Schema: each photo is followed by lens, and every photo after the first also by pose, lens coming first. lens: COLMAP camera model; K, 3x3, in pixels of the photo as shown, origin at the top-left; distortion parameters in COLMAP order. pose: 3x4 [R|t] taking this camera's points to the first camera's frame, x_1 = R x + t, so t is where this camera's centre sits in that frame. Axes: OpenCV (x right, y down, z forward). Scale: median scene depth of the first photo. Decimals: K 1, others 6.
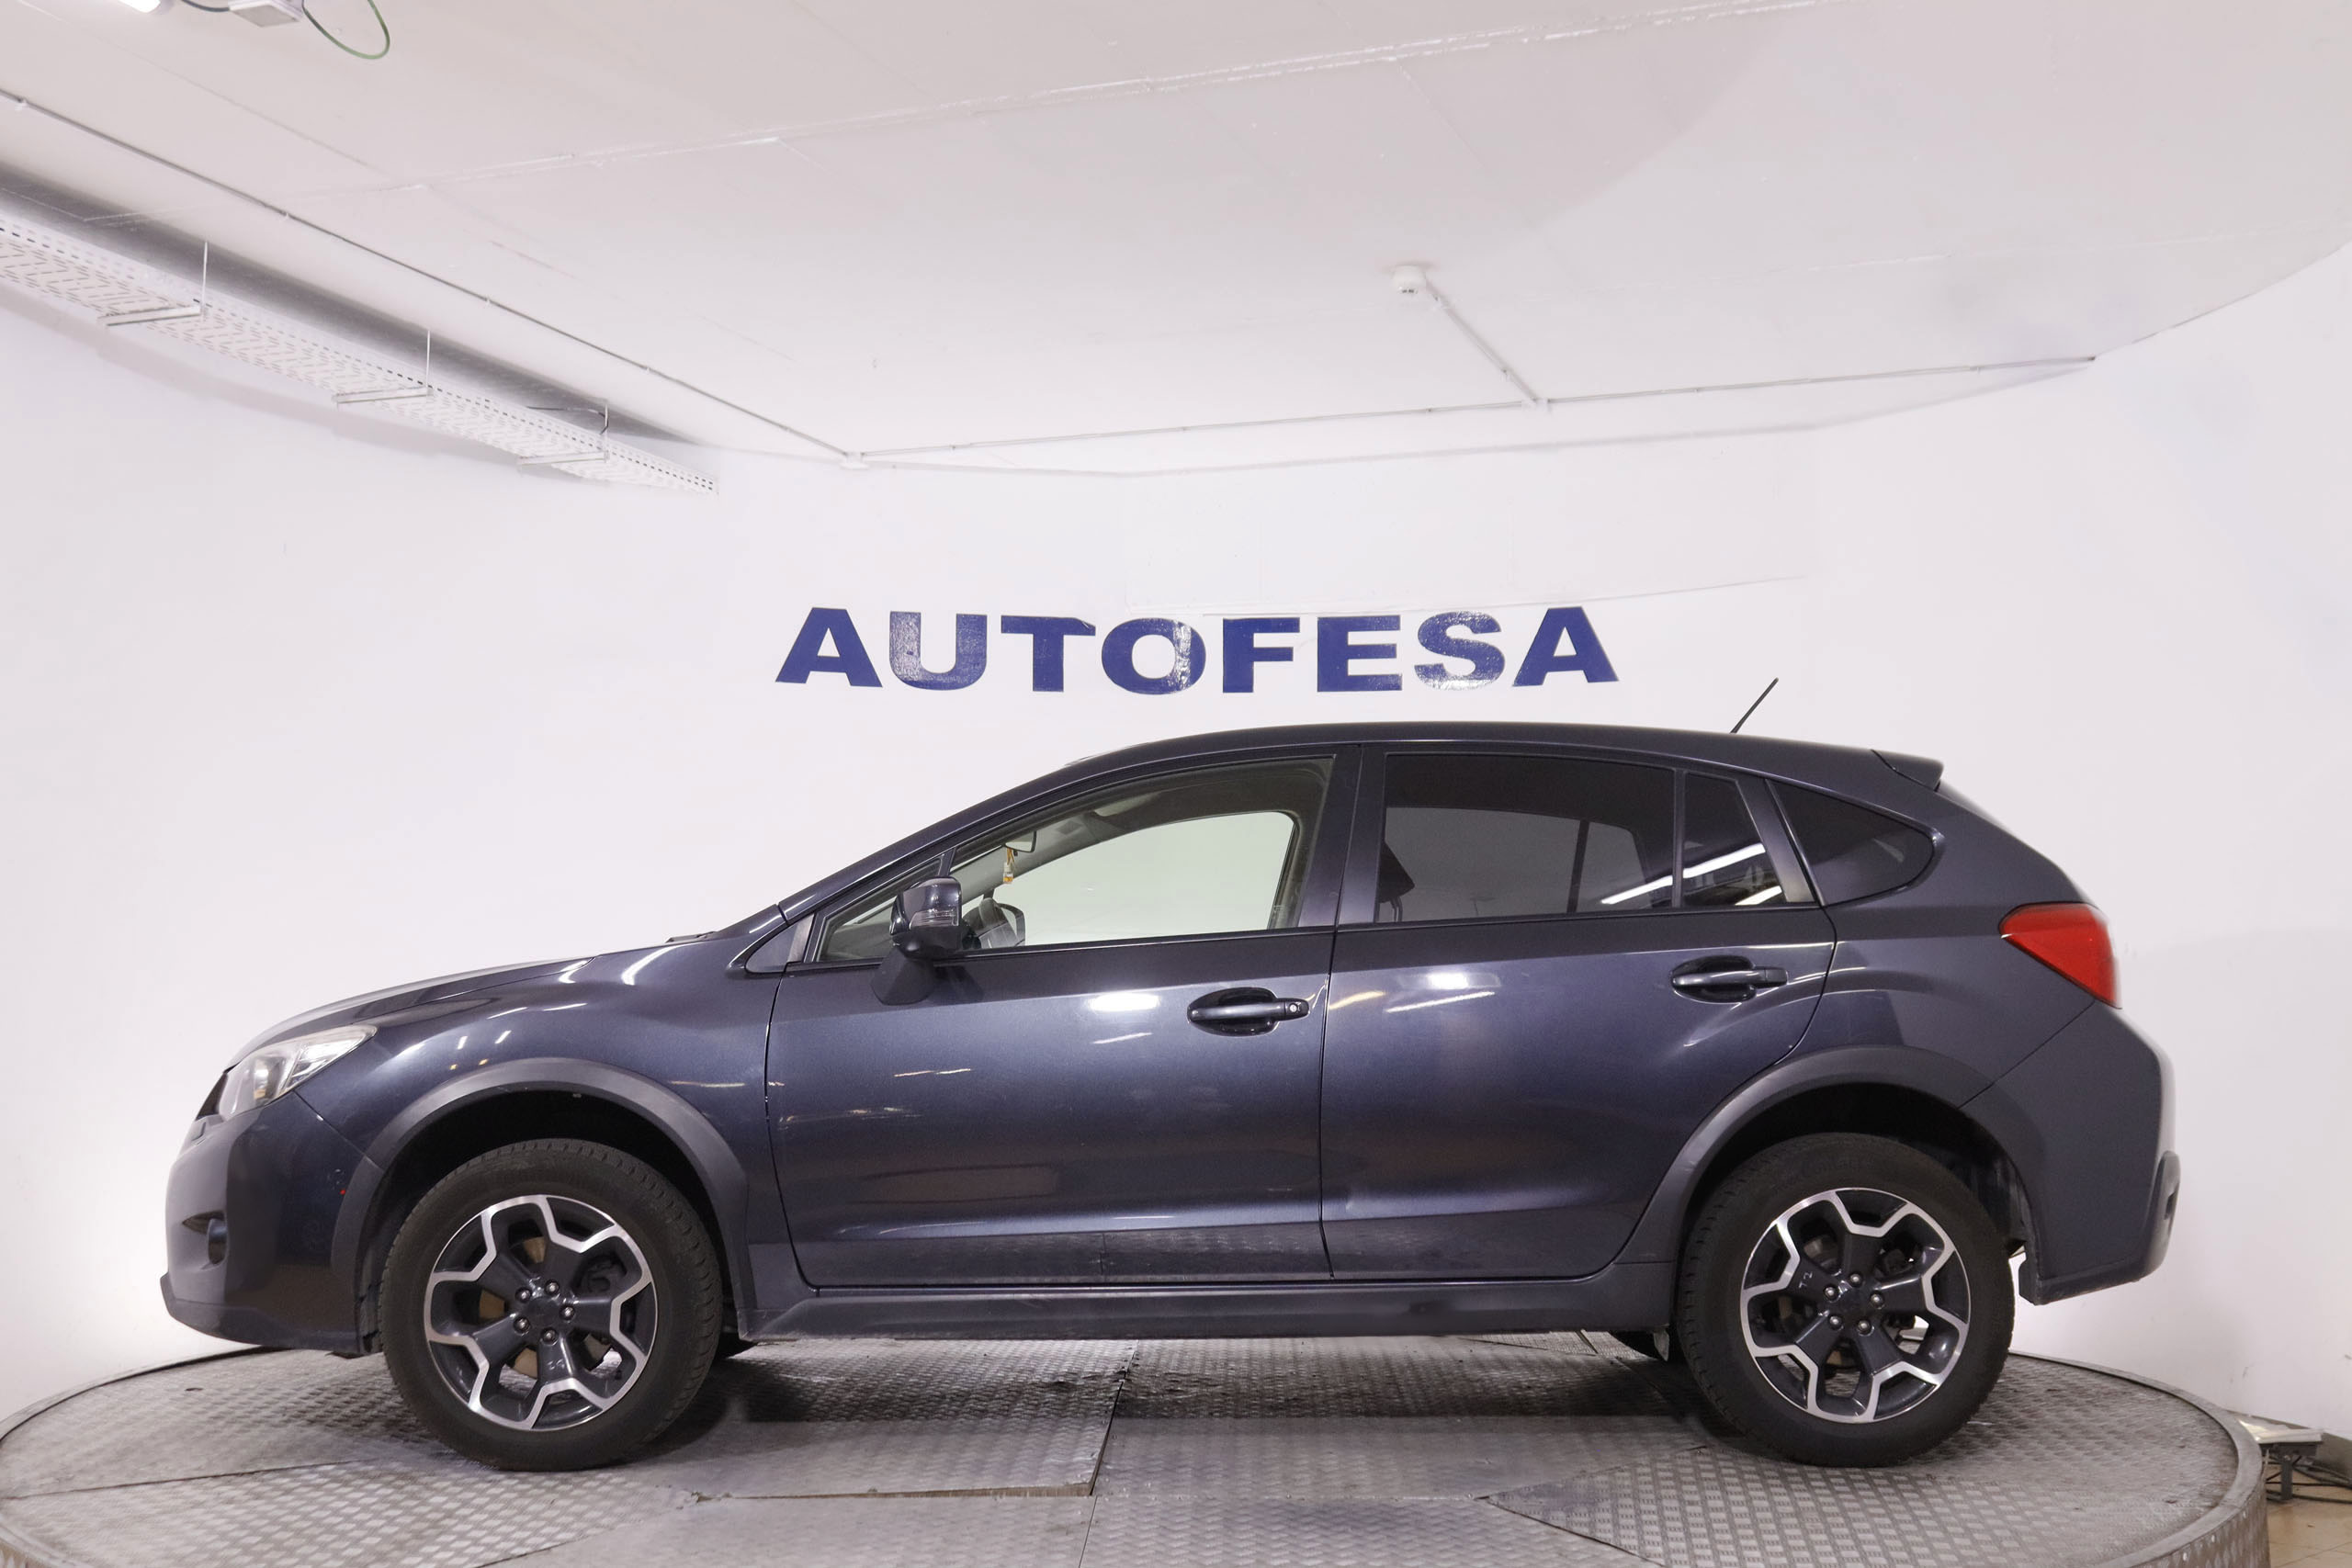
lens RADIAL K [[2840.9, 0, 1193.5], [0, 2840.9, 765.7], [0, 0, 1]] dist [-0.047865, 0.000000]
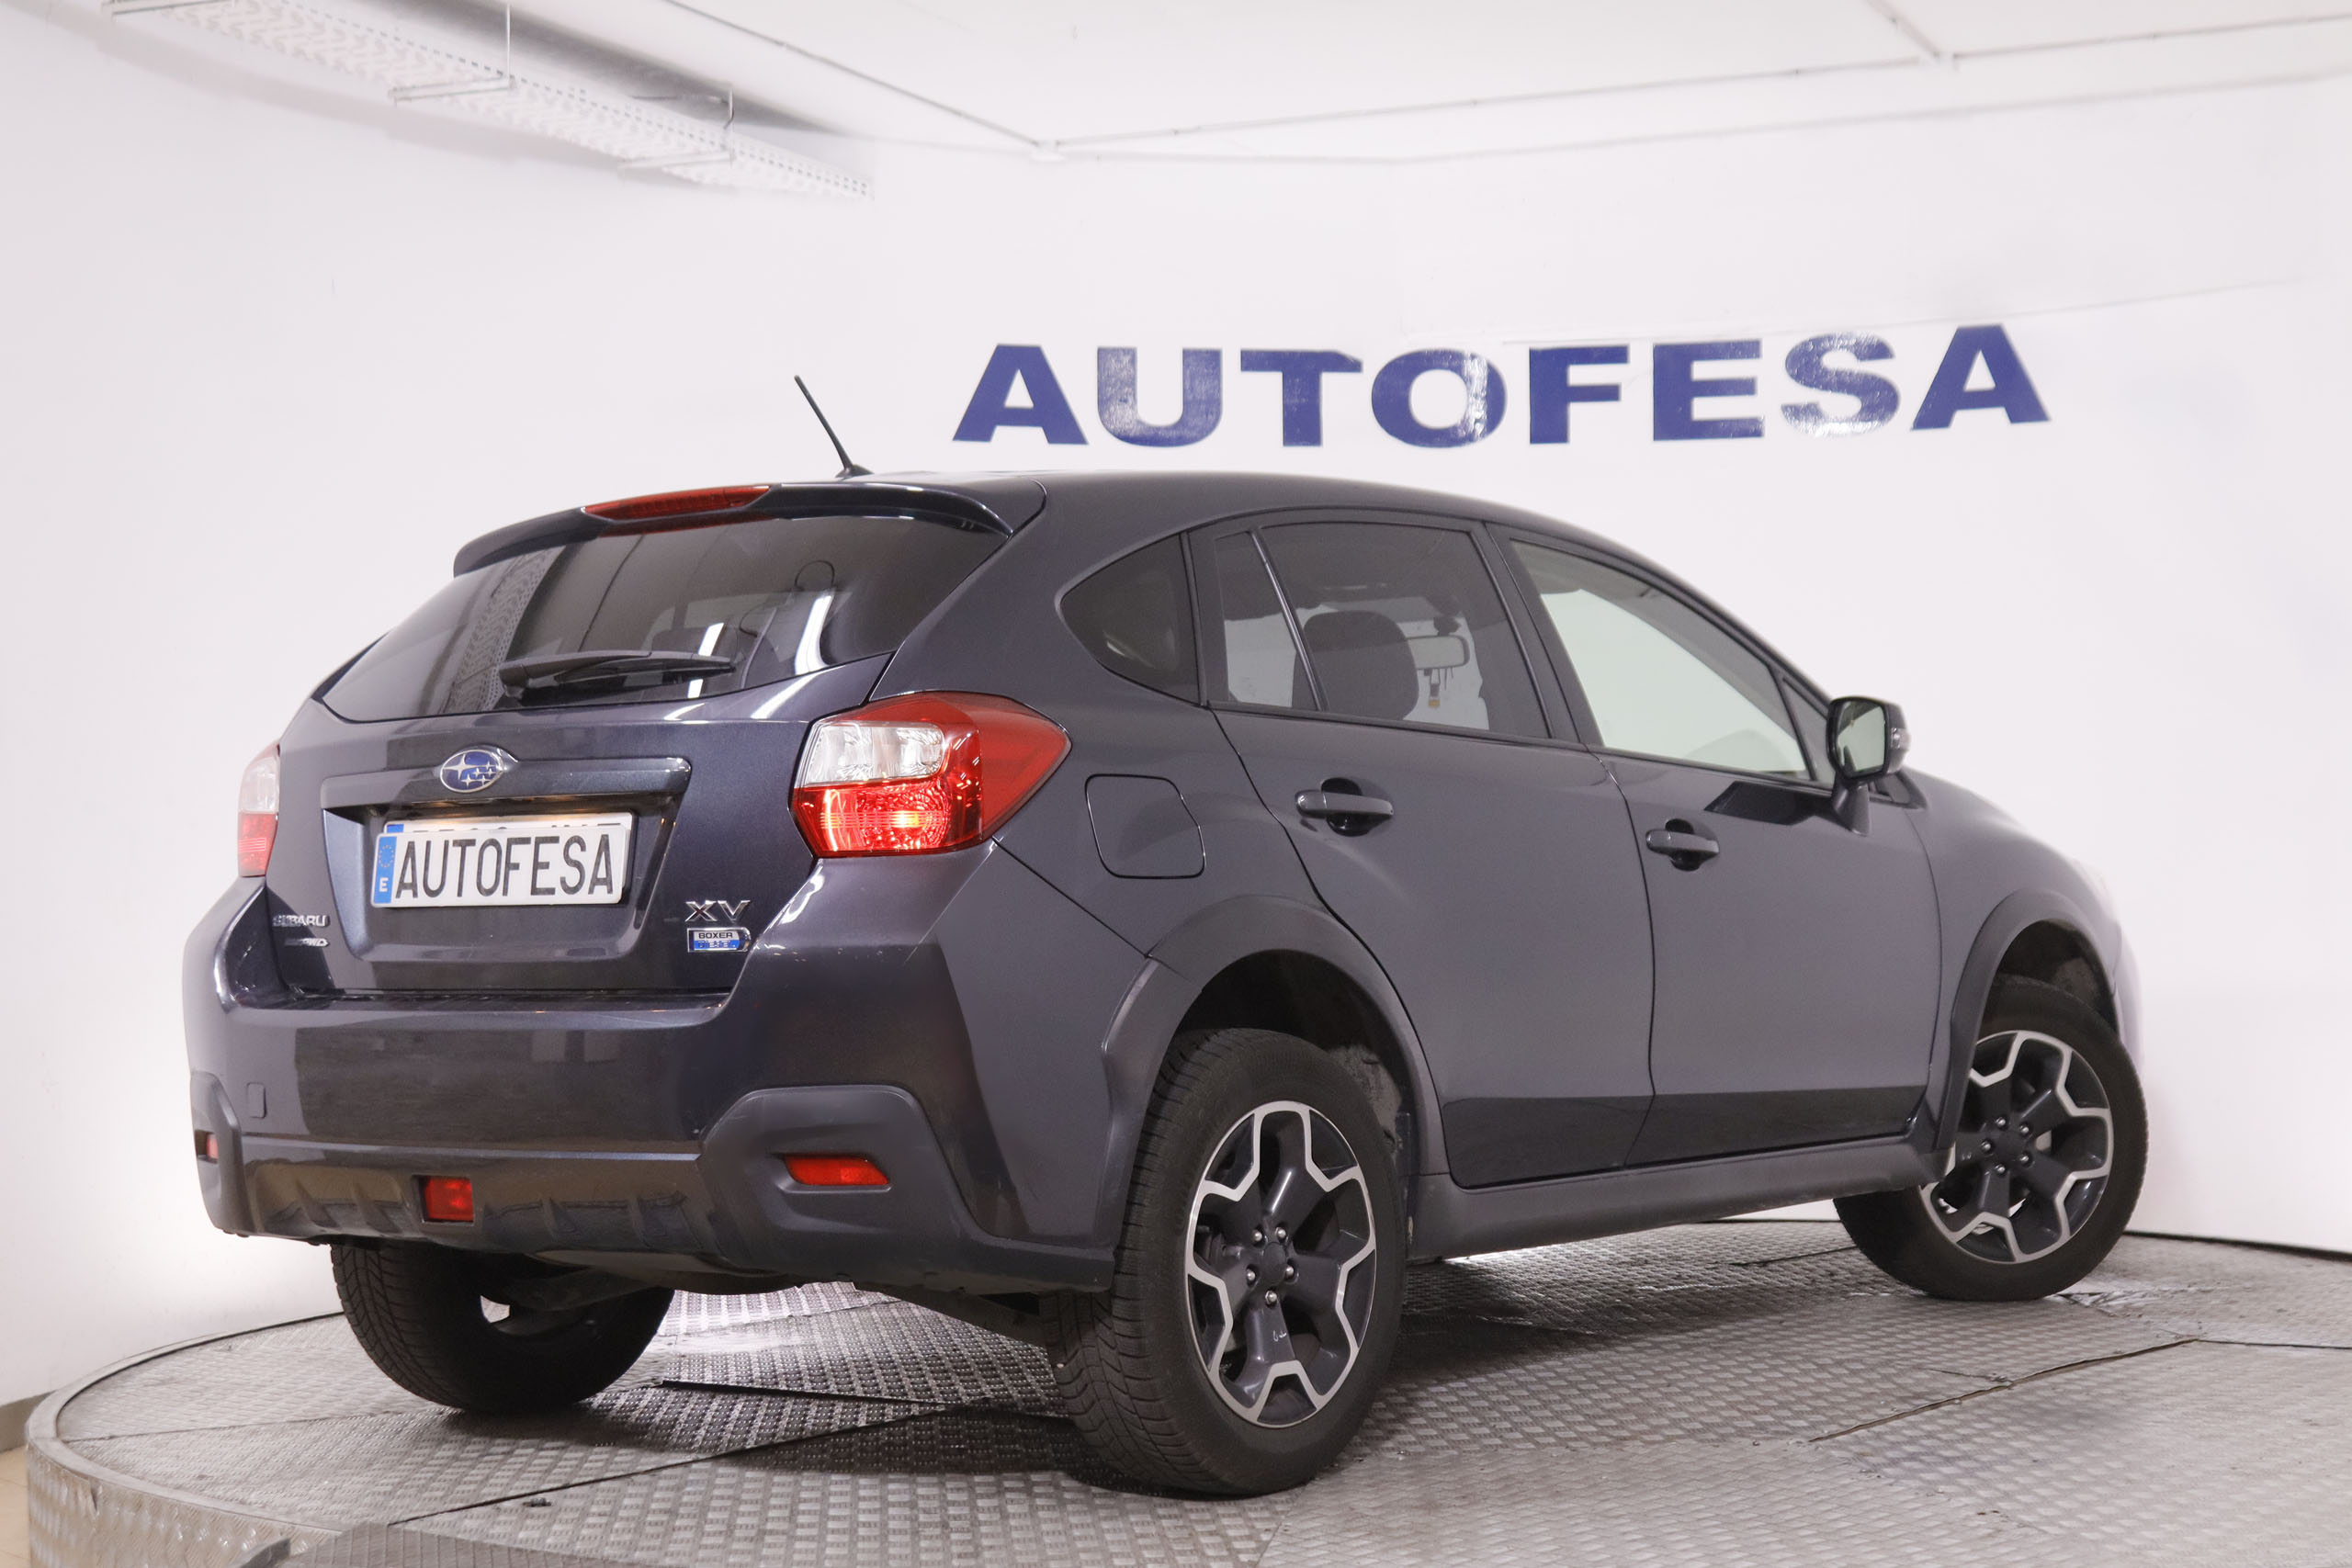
lens RADIAL K [[3992.6, 0, 1183.6], [0, 3992.6, 797.1], [0, 0, 1]] dist [0.025378, 0.000000]
pose [[0.996672, -0.009399, -0.080974, 0.003970], [0.015135, 0.997396, 0.070520, -0.008581], [0.080100, -0.071511, 0.994218, -0.091938]]
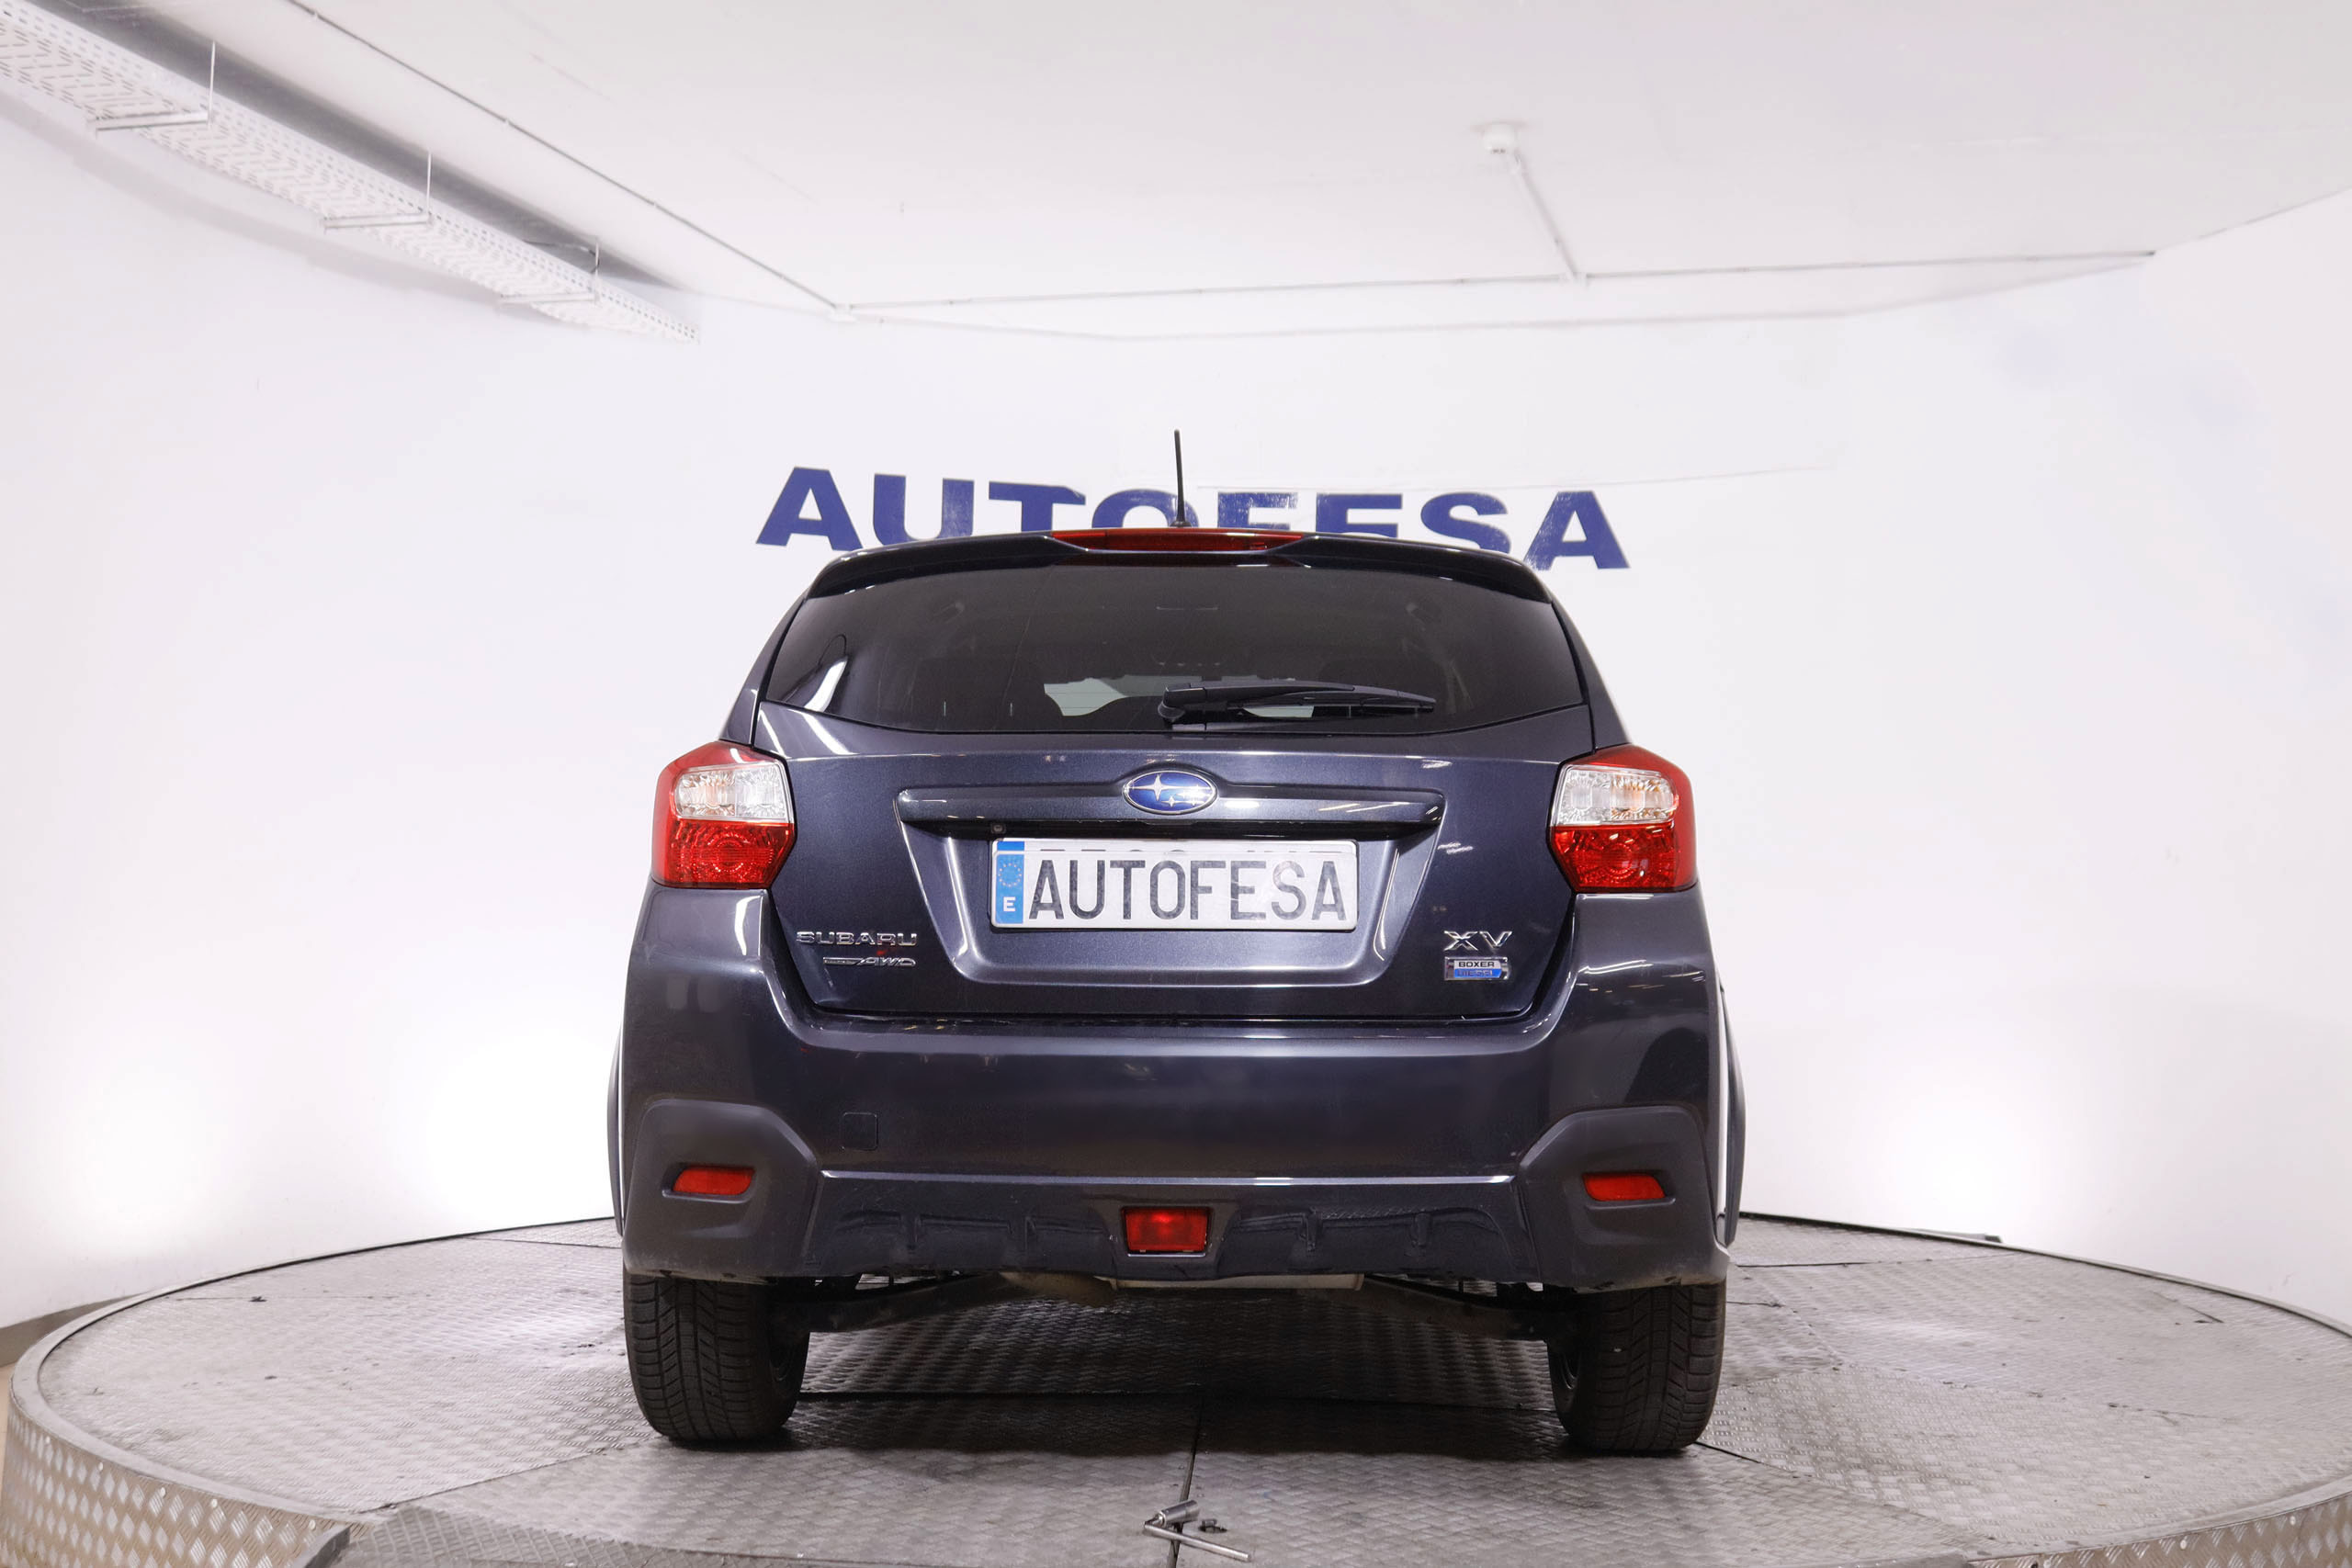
lens RADIAL K [[2840.9, 0, 1160.5], [0, 2840.9, 760.9], [0, 0, 1]] dist [-0.047865, 0.000000]
pose [[0.995524, 0.021484, 0.092032, -0.099206], [-0.024988, 0.998999, 0.037093, 0.003958], [-0.091143, -0.039226, 0.995065, 0.045647]]
